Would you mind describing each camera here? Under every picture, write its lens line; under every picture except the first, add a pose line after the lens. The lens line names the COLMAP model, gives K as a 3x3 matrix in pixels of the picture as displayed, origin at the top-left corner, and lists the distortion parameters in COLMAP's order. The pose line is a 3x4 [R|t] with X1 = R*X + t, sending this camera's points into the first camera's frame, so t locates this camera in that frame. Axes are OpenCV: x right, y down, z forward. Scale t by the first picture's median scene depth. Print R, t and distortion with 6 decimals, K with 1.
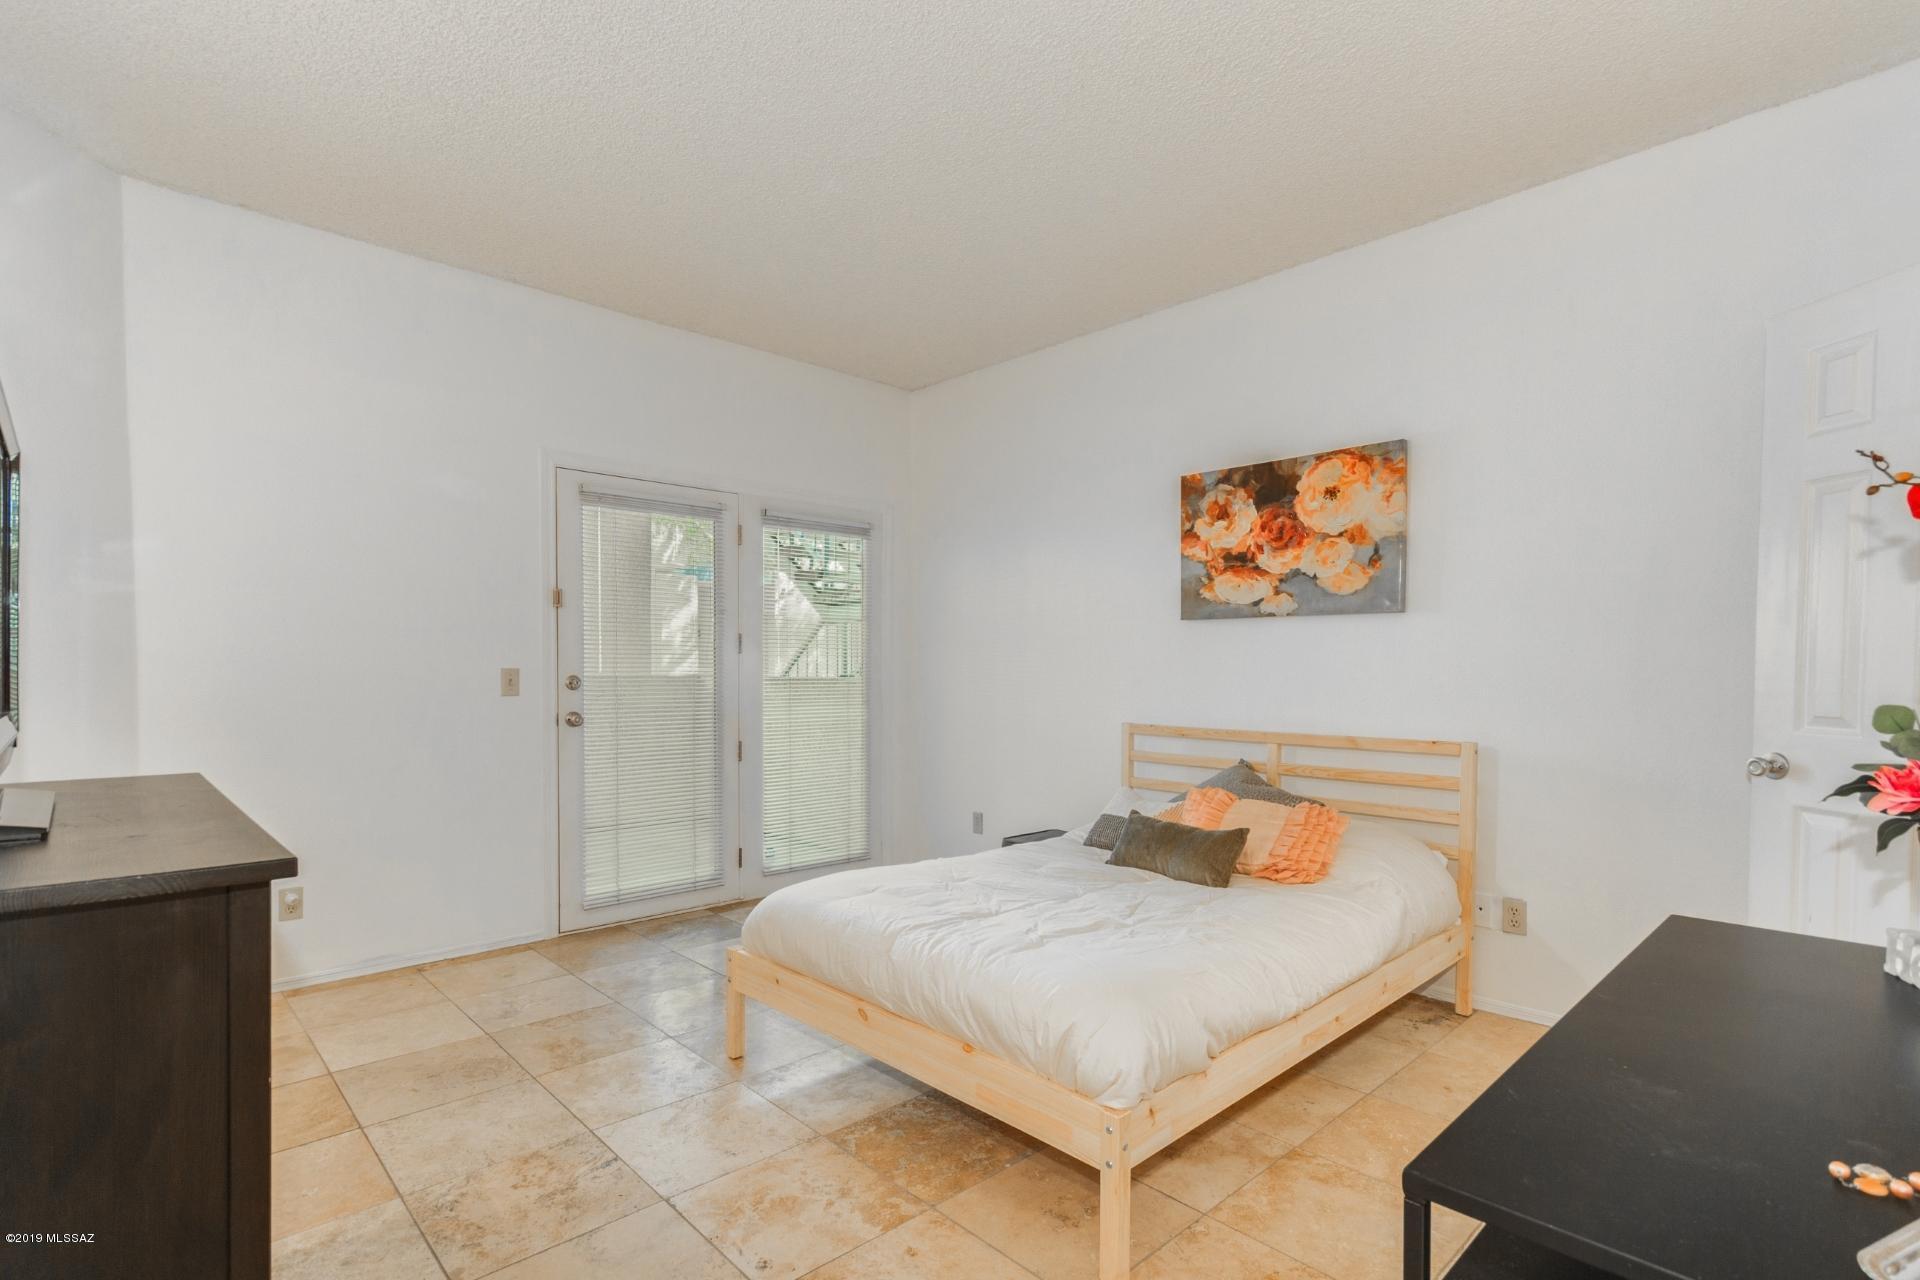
lens RADIAL K [[907.0, 0, 945.5], [0, 907.0, 686.3], [0, 0, 1]] dist [0.004669, 0.001169]
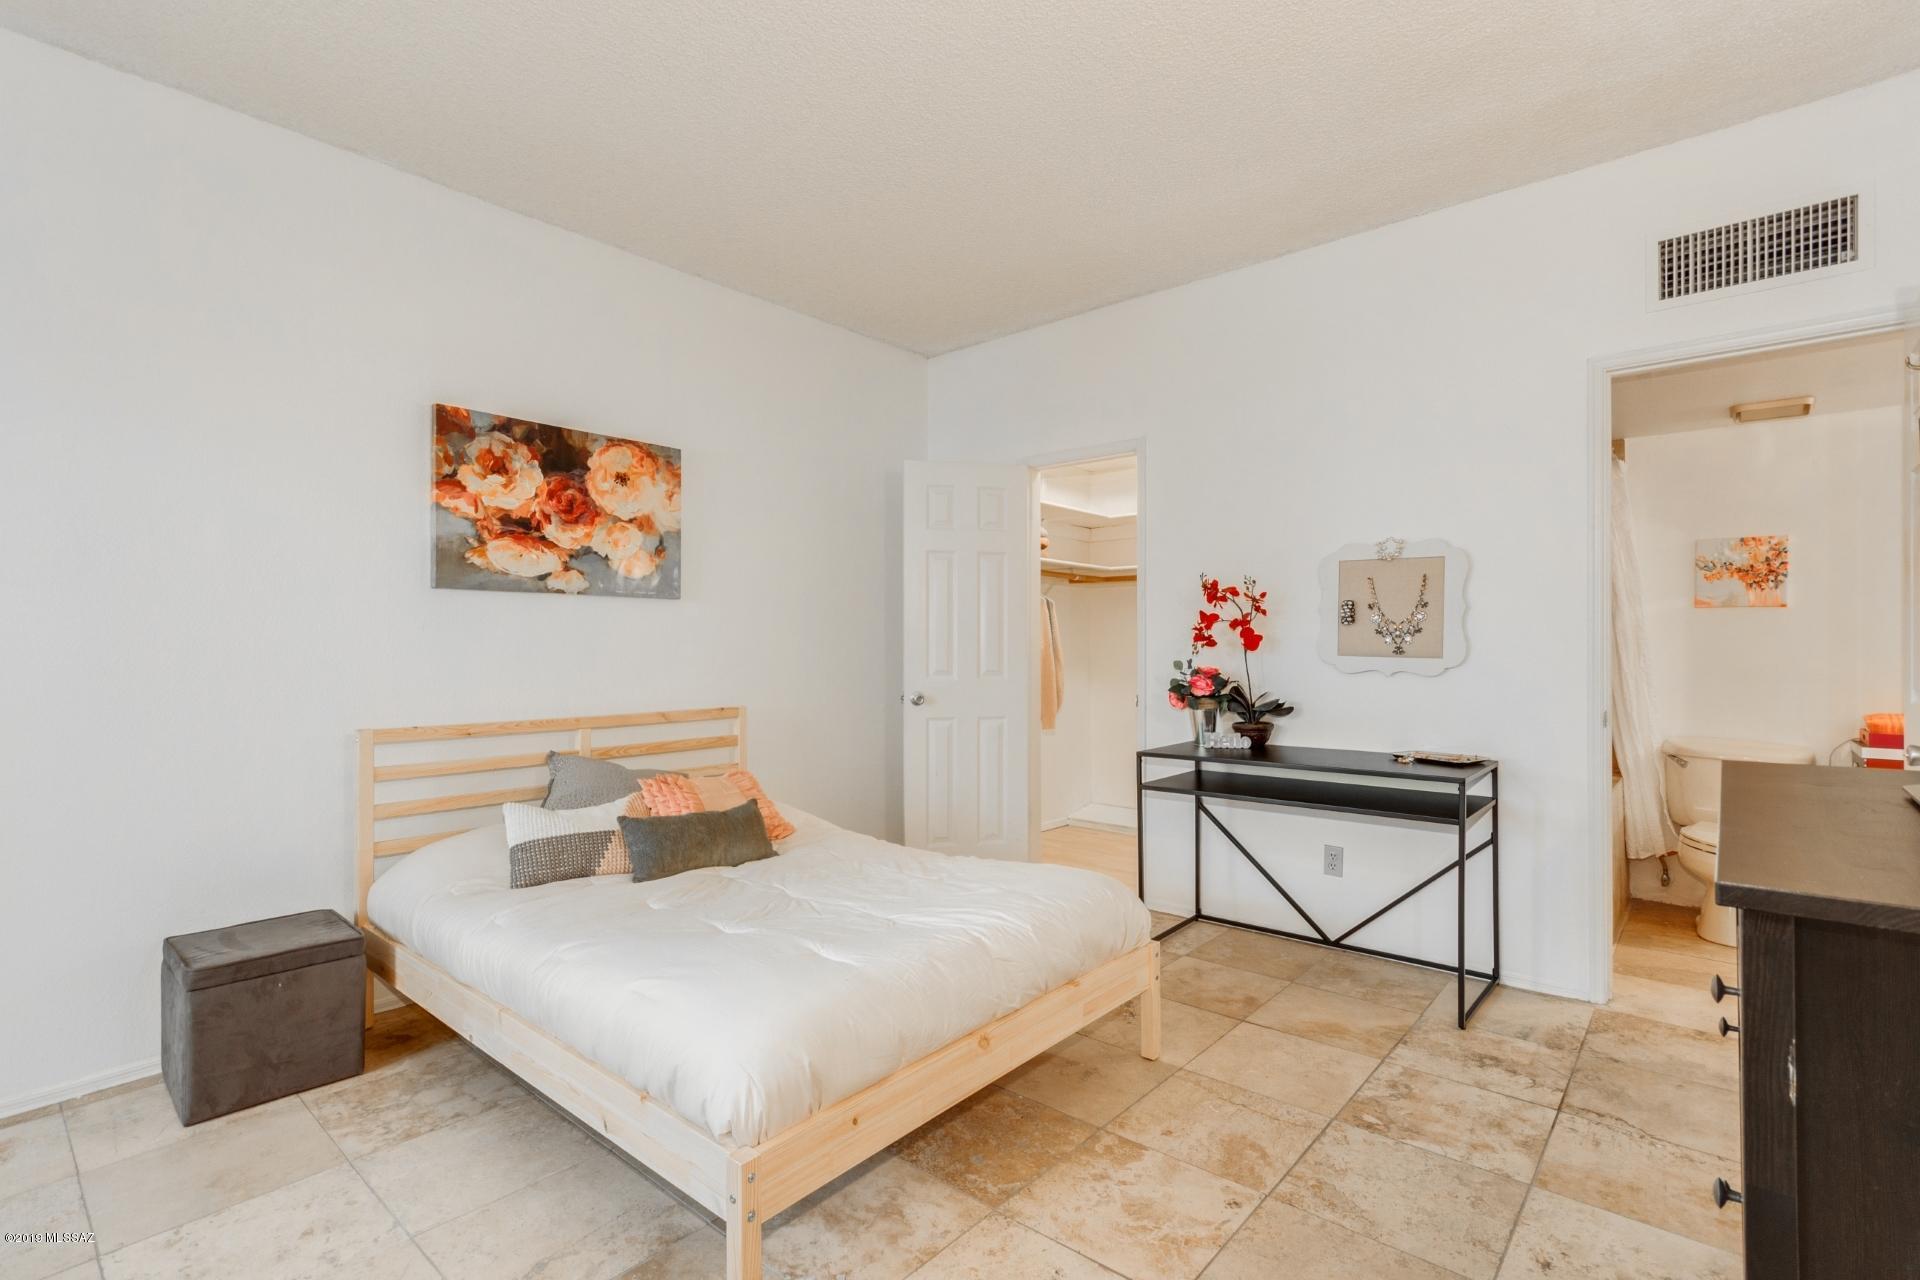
lens RADIAL K [[907.0, 0, 954.2], [0, 907.0, 640.8], [0, 0, 1]] dist [0.004669, 0.001169]
pose [[-0.106161, 0.003030, 0.994344, -0.609093], [0.026452, 0.999650, -0.000222, -0.017782], [-0.993997, 0.026279, -0.106204, 0.703449]]
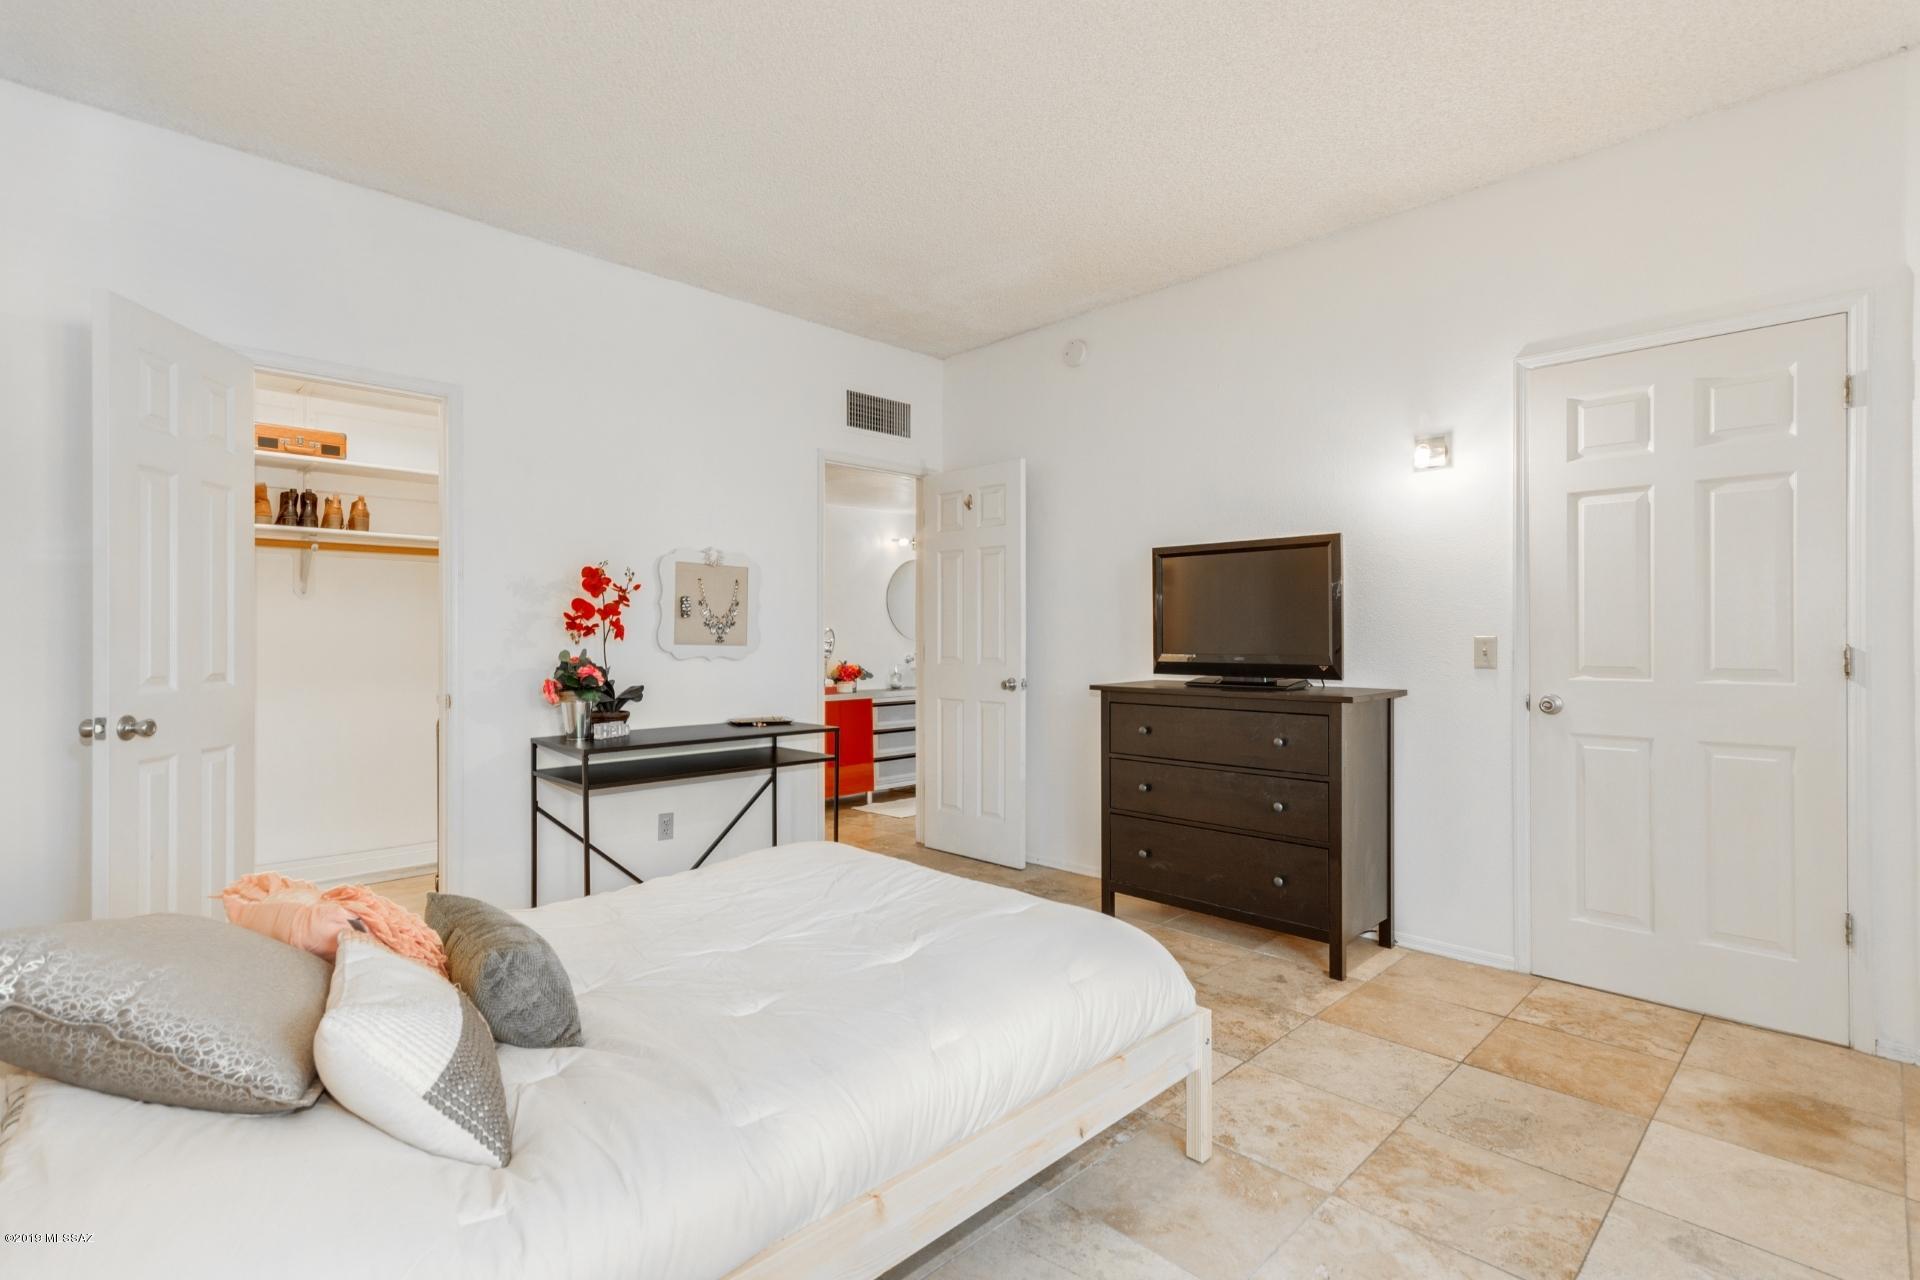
lens RADIAL K [[907.0, 0, 955.2], [0, 907.0, 635.0], [0, 0, 1]] dist [0.004669, 0.001169]
pose [[-0.999699, 0.000834, -0.024525, -0.013823], [0.000419, 0.999857, 0.016935, -0.021319], [0.024536, 0.016919, -0.999556, 1.300046]]
